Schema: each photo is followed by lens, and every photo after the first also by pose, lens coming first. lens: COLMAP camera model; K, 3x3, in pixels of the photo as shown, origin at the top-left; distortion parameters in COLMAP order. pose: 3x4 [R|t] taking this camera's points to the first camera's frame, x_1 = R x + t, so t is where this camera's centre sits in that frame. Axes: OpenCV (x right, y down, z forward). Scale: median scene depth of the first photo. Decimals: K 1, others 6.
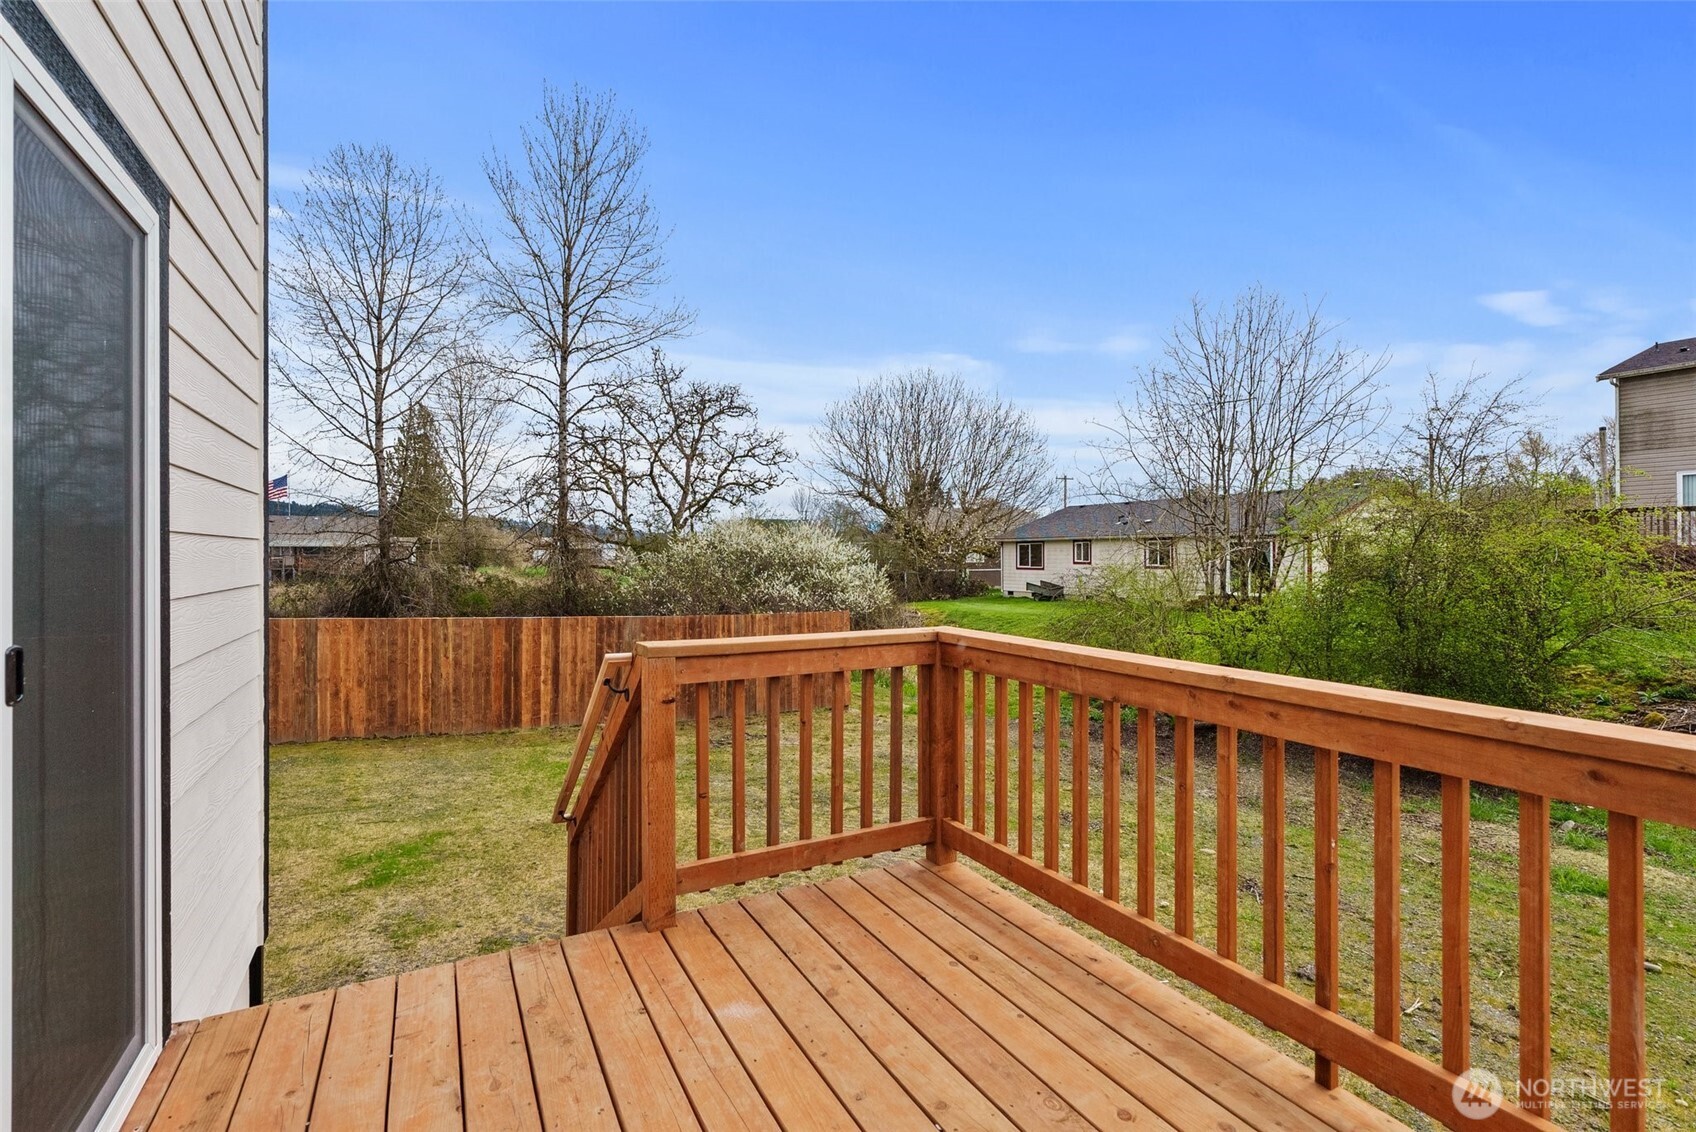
lens RADIAL K [[769.6, 0, 855.9], [0, 769.6, 549.9], [0, 0, 1]] dist [-0.004948, 0.000572]
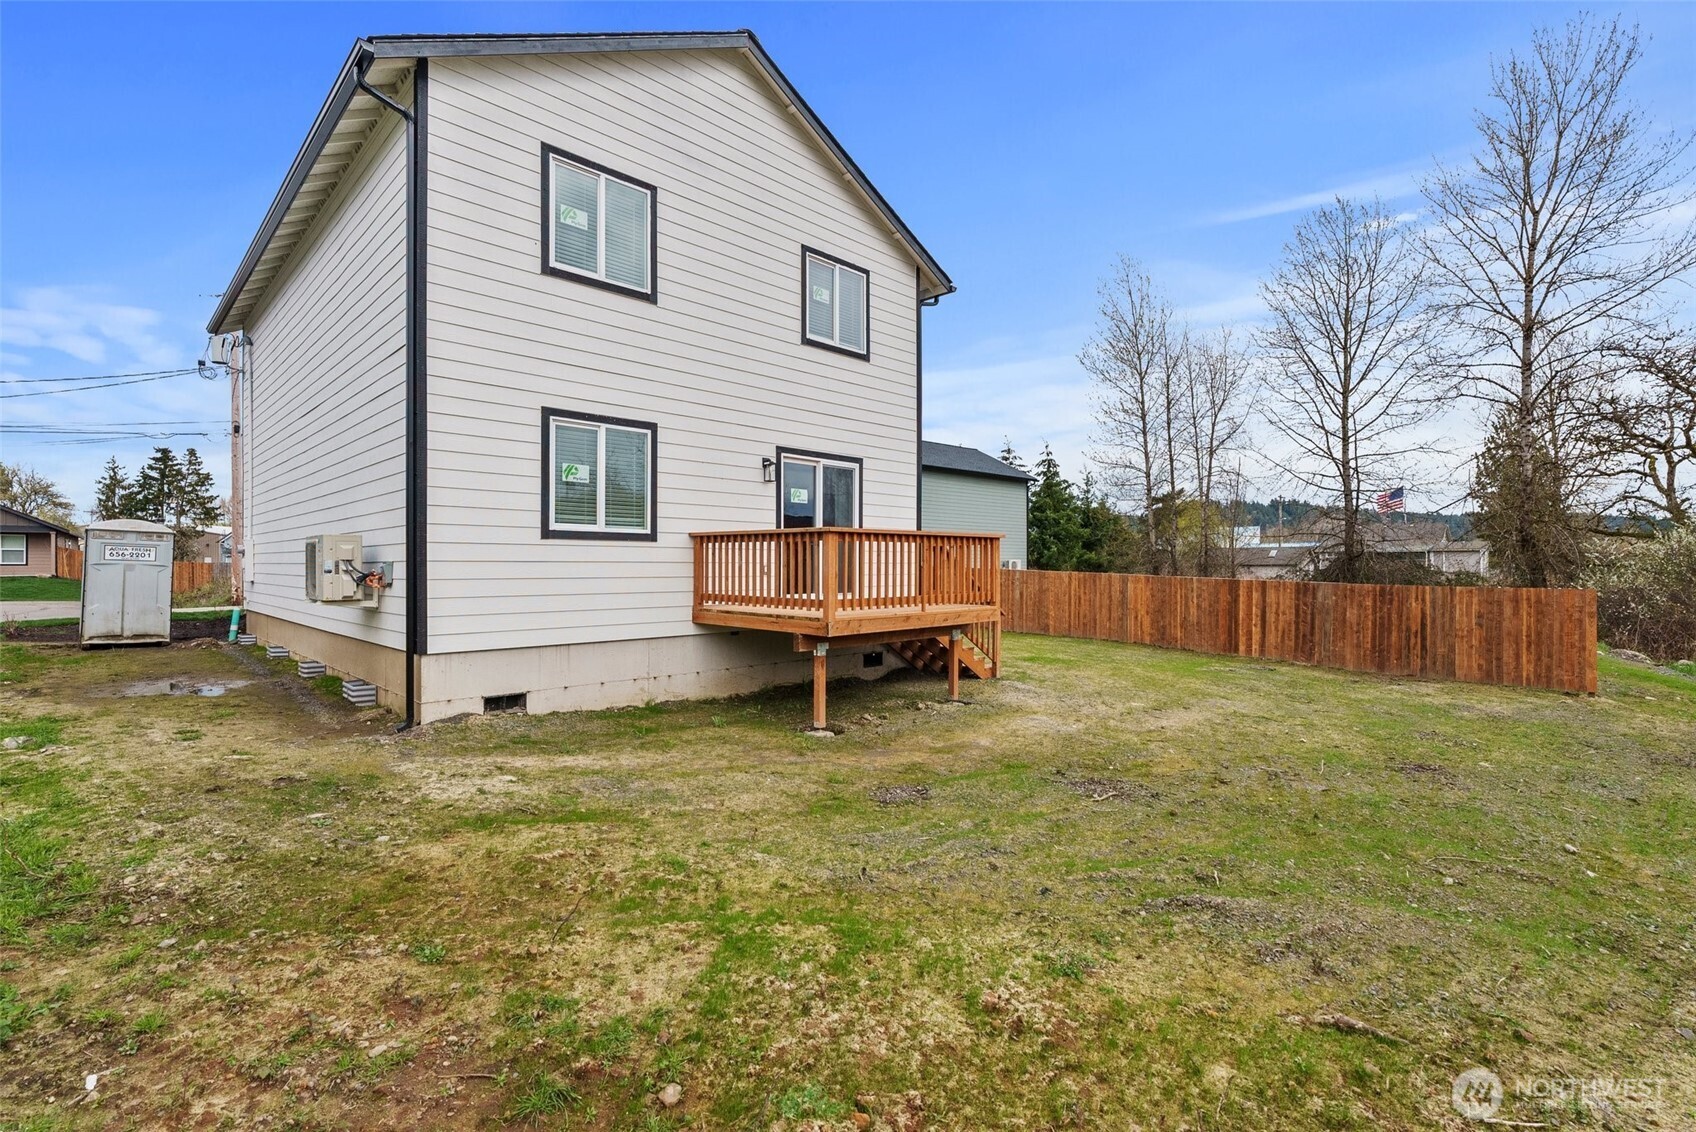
lens RADIAL K [[769.6, 0, 843.8], [0, 769.6, 569.4], [0, 0, 1]] dist [-0.004948, 0.000572]
pose [[0.275800, 0.004708, -0.961204, 0.280339], [0.004564, 0.999970, 0.006208, 0.020980], [0.961204, -0.006099, 0.275770, -0.045257]]
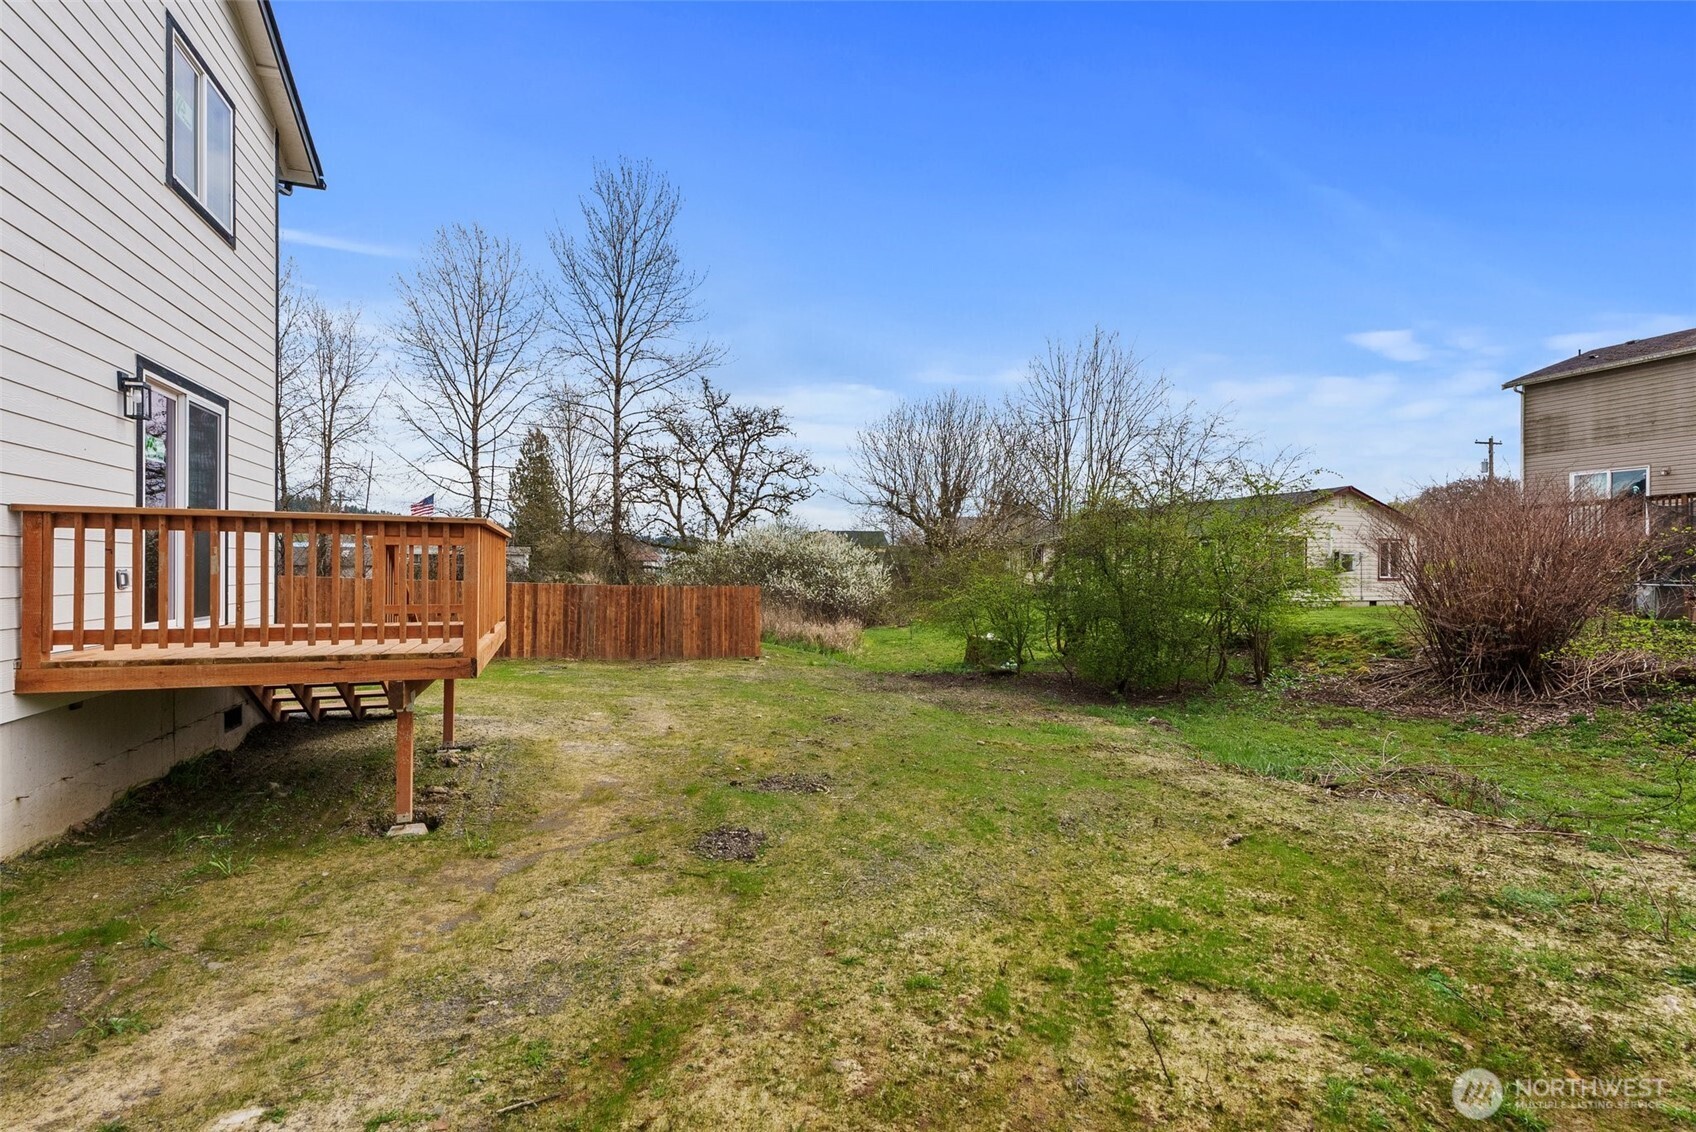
lens RADIAL K [[769.6, 0, 852.1], [0, 769.6, 573.1], [0, 0, 1]] dist [-0.004948, 0.000572]
pose [[0.989391, 0.005135, -0.145188, 0.155437], [-0.003567, 0.999932, 0.011061, 0.019038], [0.145235, -0.010426, 0.989342, -0.130874]]
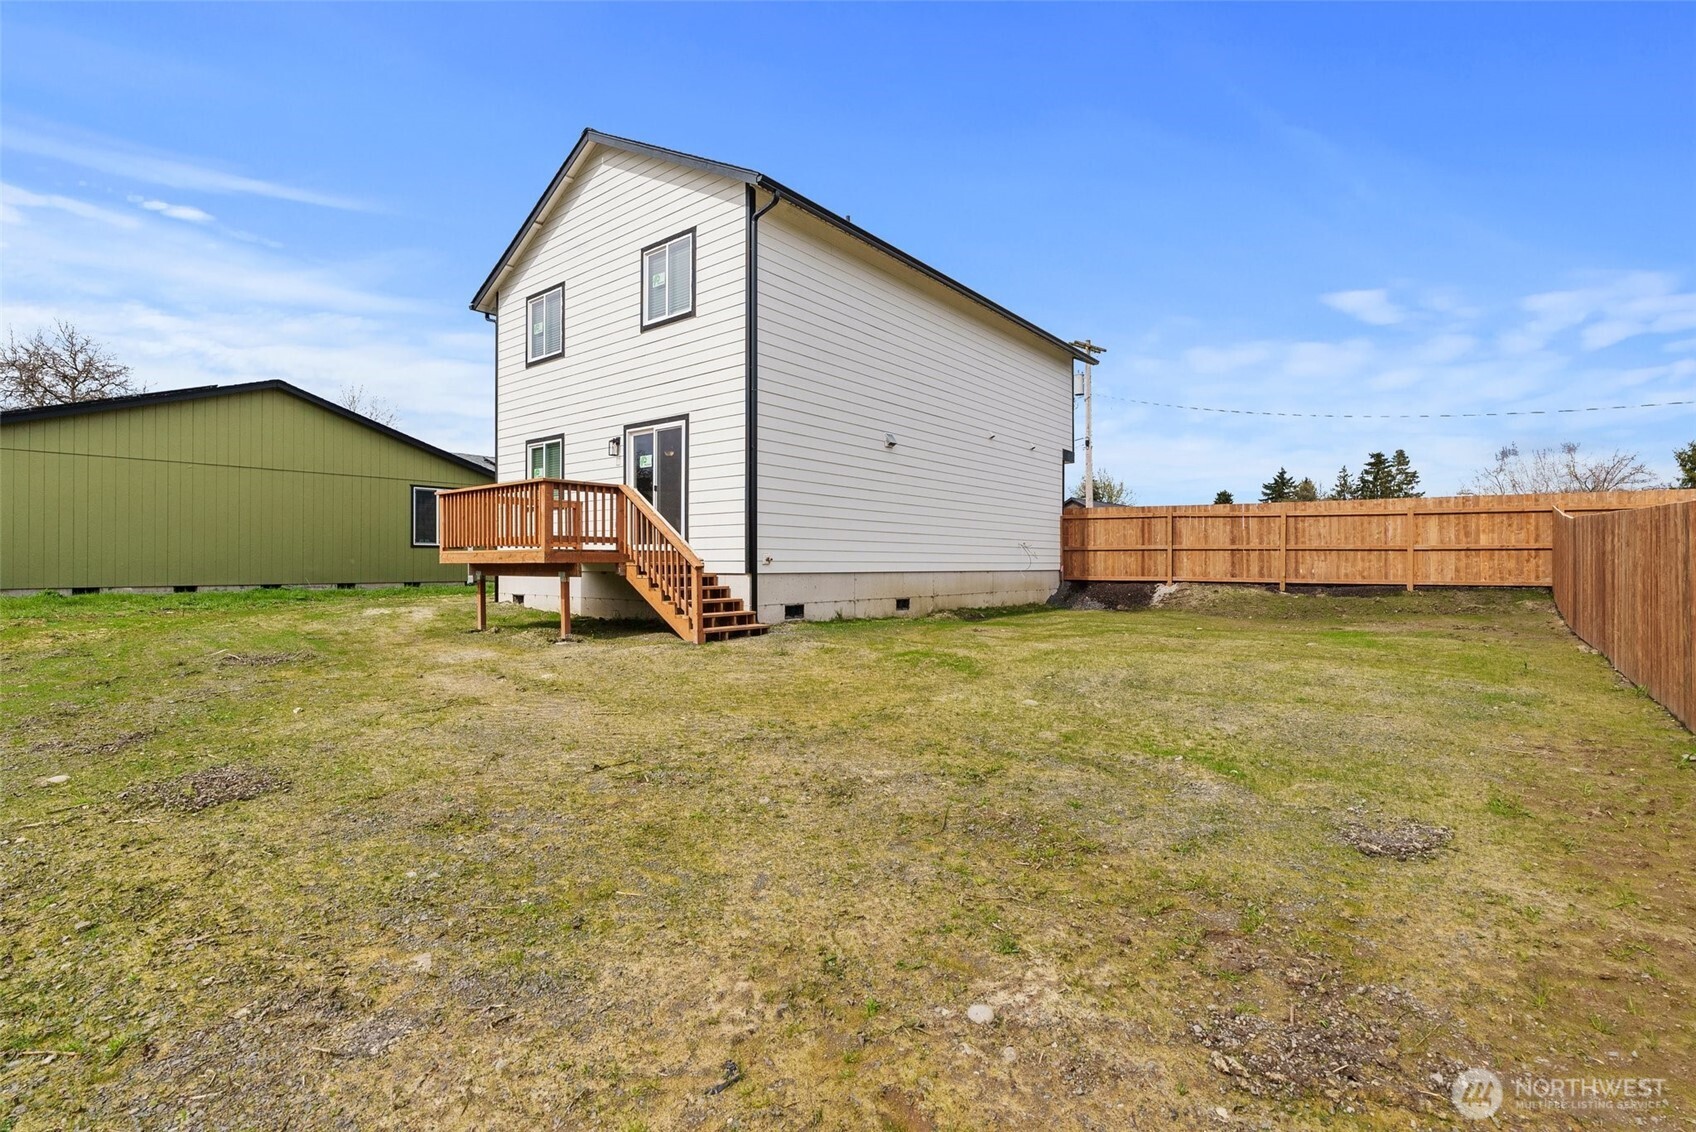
lens RADIAL K [[769.6, 0, 843.2], [0, 769.6, 564.7], [0, 0, 1]] dist [-0.004948, 0.000572]
pose [[-0.926120, -0.001602, -0.377225, 0.017026], [-0.000125, 0.999992, -0.003940, 0.044844], [0.377229, -0.003602, -0.926113, 0.416326]]
